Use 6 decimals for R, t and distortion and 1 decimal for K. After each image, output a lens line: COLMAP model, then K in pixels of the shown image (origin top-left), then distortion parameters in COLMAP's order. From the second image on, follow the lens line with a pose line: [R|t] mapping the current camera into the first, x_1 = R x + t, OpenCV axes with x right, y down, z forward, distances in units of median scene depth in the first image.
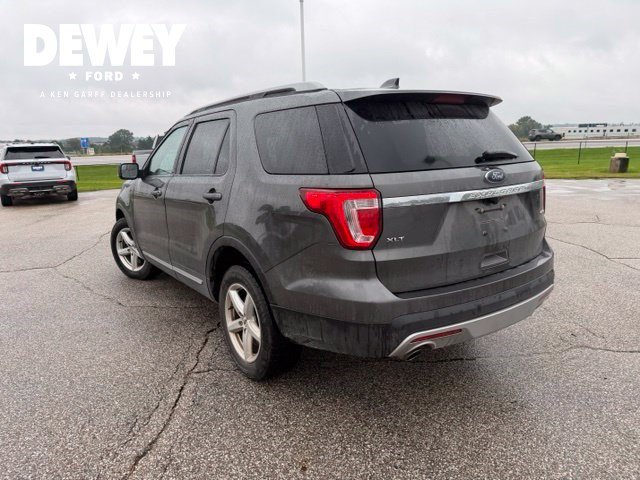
lens RADIAL K [[451.3, 0, 314.7], [0, 451.3, 241.8], [0, 0, 1]] dist [0.048628, -0.064052]
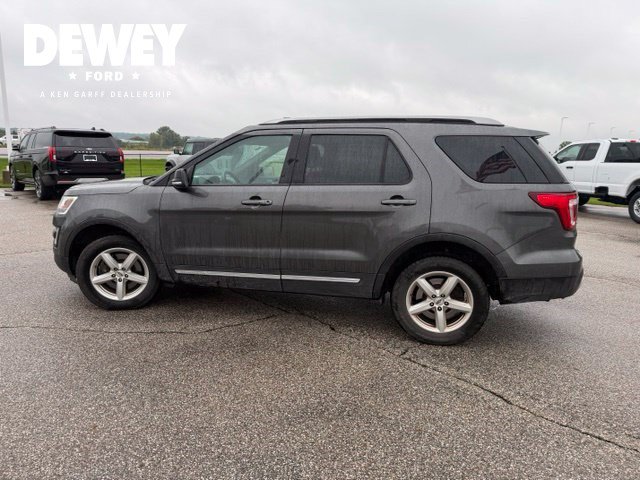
lens RADIAL K [[451.3, 0, 314.2], [0, 451.3, 241.4], [0, 0, 1]] dist [0.048628, -0.064052]
pose [[0.739095, -0.082644, 0.668512, -1.195187], [0.093016, 0.995459, 0.020226, -0.044249], [-0.667148, 0.047233, 0.743426, 0.285741]]
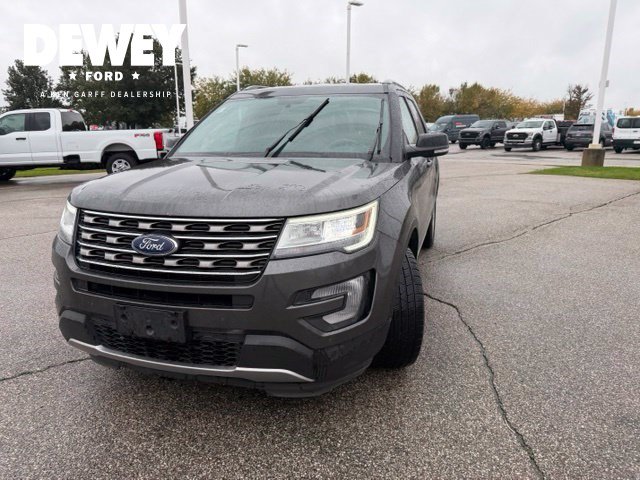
lens RADIAL K [[451.3, 0, 317.1], [0, 451.3, 234.7], [0, 0, 1]] dist [0.048628, -0.064052]
pose [[-0.605227, -0.141683, 0.783343, -1.305201], [0.192975, 0.928570, 0.317046, -0.424894], [-0.772309, 0.343050, -0.534654, 2.328662]]
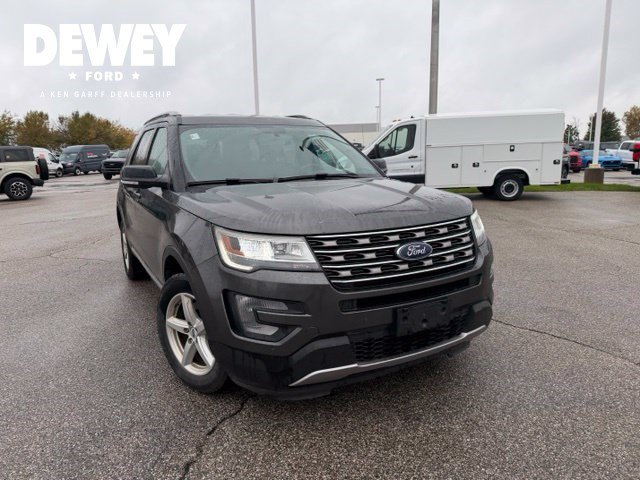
lens RADIAL K [[451.3, 0, 315.9], [0, 451.3, 238.7], [0, 0, 1]] dist [0.048628, -0.064052]
pose [[-0.991374, 0.028869, 0.127841, -0.577637], [0.075389, 0.923518, 0.376072, -0.571854], [-0.107207, 0.382466, -0.917729, 2.887059]]
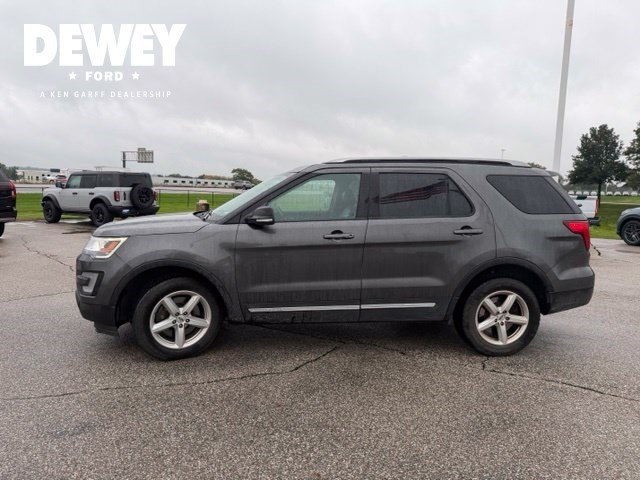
lens RADIAL K [[451.3, 0, 309.7], [0, 451.3, 234.0], [0, 0, 1]] dist [0.048628, -0.064052]
pose [[0.497172, -0.044749, 0.866497, -1.640756], [0.140313, 0.989671, -0.029397, -0.122795], [-0.856231, 0.136196, 0.498316, 0.744983]]
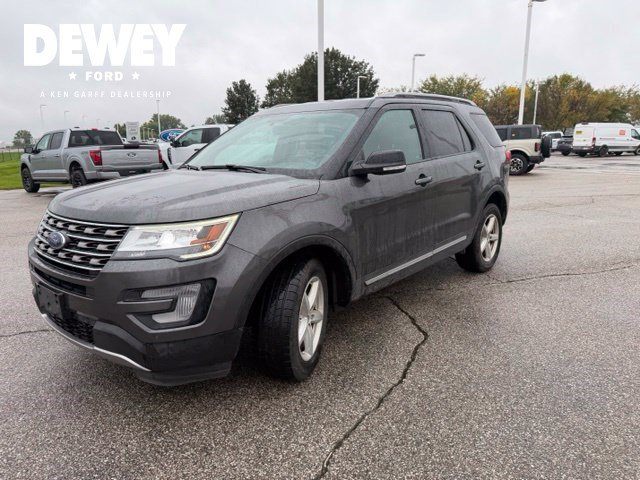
lens RADIAL K [[451.3, 0, 315.5], [0, 451.3, 238.7], [0, 0, 1]] dist [0.048628, -0.064052]
pose [[-0.237250, -0.167415, 0.956914, -1.566234], [0.225904, 0.948526, 0.221957, -0.327491], [-0.944817, 0.268831, -0.187219, 1.865661]]
